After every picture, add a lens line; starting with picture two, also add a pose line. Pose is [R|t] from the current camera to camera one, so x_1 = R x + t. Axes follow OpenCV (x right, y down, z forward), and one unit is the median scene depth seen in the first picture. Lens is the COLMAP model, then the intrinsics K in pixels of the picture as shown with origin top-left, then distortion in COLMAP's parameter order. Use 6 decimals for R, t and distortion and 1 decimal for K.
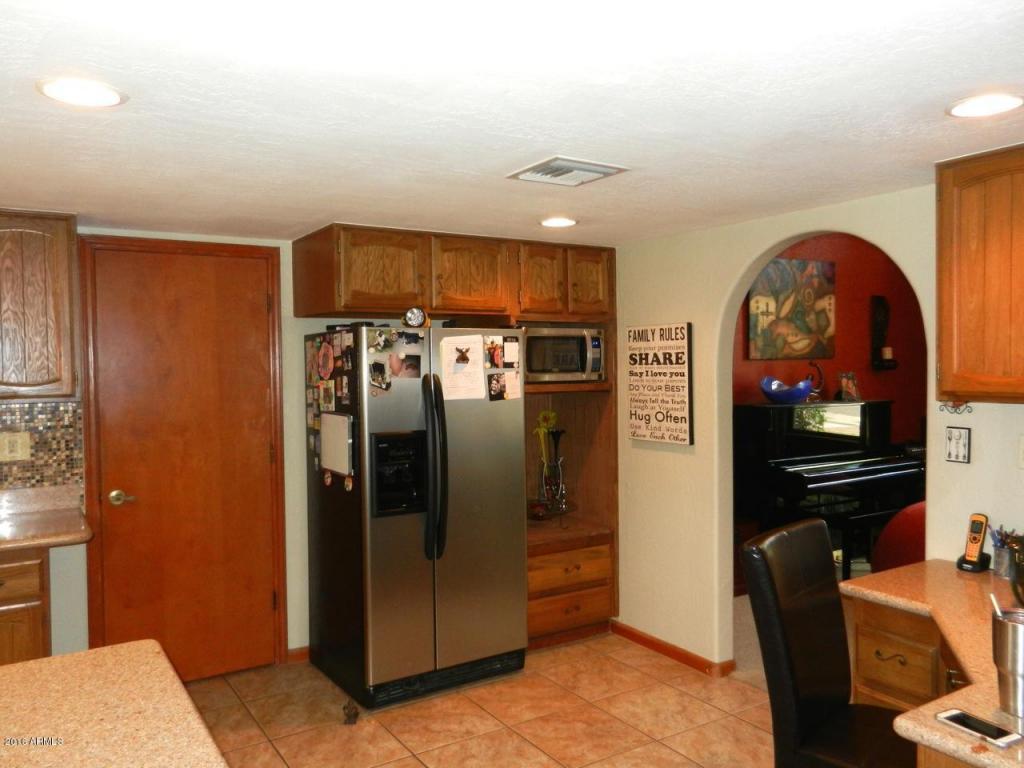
lens RADIAL K [[764.9, 0, 501.0], [0, 764.9, 381.3], [0, 0, 1]] dist [0.002844, 0.011503]
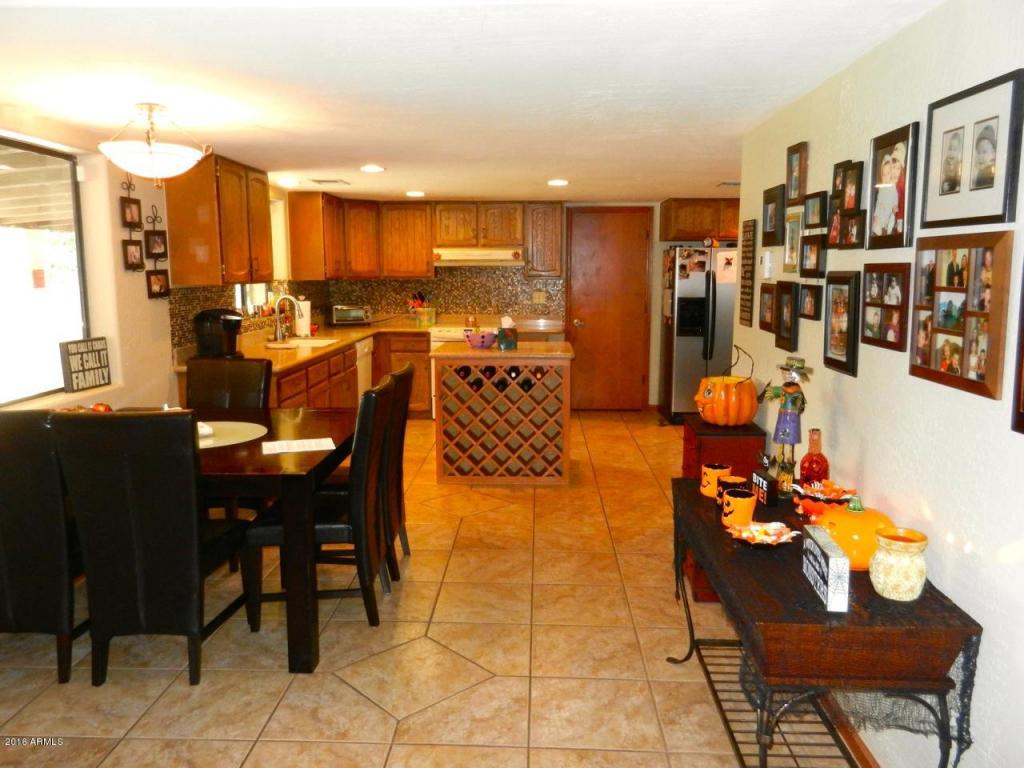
lens RADIAL K [[805.0, 0, 514.5], [0, 805.0, 381.3], [0, 0, 1]] dist [0.011979, 0.006314]
pose [[0.819964, 0.094507, -0.564559, 0.729233], [-0.026486, 0.991484, 0.127506, 0.023782], [0.571802, -0.089598, 0.815485, -1.097585]]
